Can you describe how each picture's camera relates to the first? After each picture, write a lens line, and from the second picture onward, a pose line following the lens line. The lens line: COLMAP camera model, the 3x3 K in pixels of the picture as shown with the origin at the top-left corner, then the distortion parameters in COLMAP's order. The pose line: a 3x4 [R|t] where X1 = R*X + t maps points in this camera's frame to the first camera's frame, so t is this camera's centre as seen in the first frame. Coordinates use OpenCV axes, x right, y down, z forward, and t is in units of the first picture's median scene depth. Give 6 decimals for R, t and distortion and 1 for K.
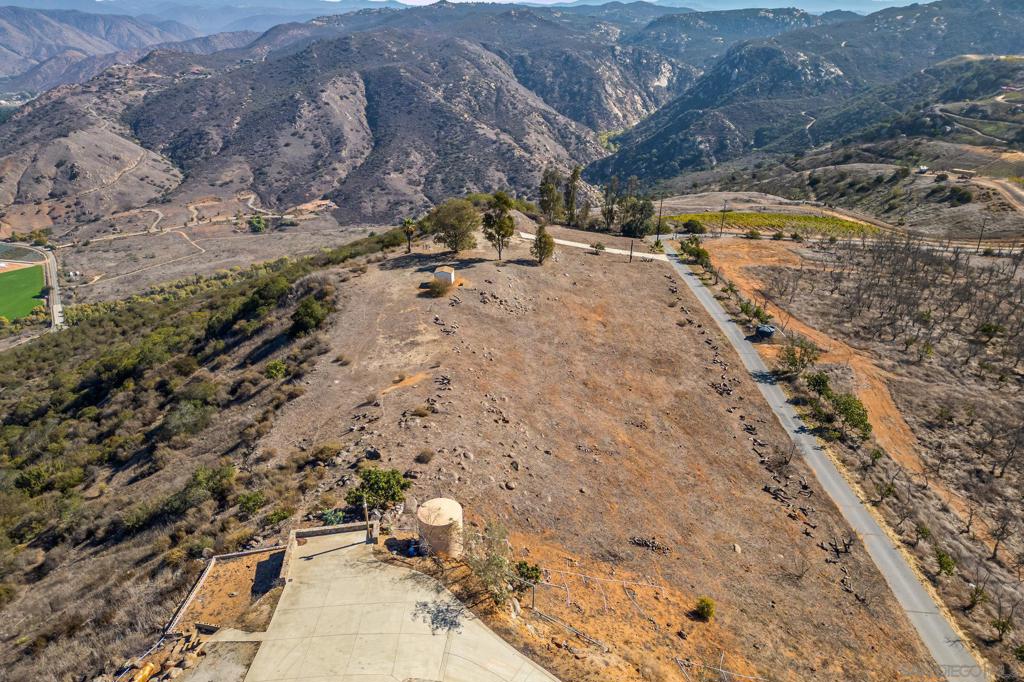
lens RADIAL K [[720.4, 0, 513.7], [0, 720.4, 339.8], [0, 0, 1]] dist [0.067353, -0.053703]
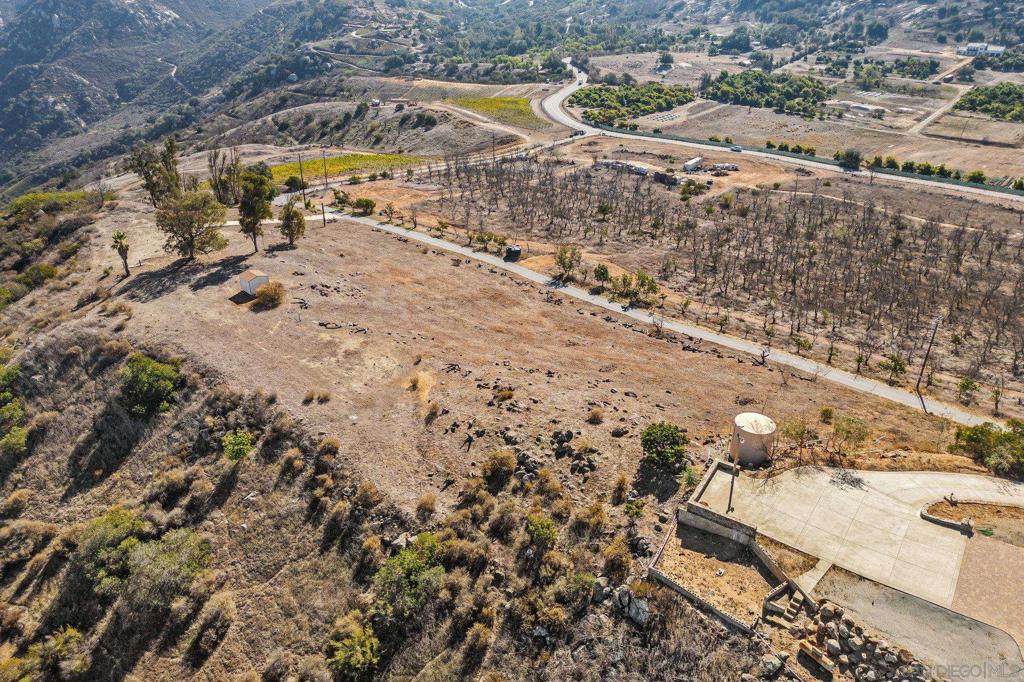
lens RADIAL K [[720.4, 0, 513.7], [0, 720.4, 339.8], [0, 0, 1]] dist [0.067353, -0.053703]
pose [[0.666392, -0.340690, 0.663213, -0.162808], [0.295171, 0.937375, 0.184940, -0.031855], [-0.684686, 0.072519, 0.725221, 0.064104]]
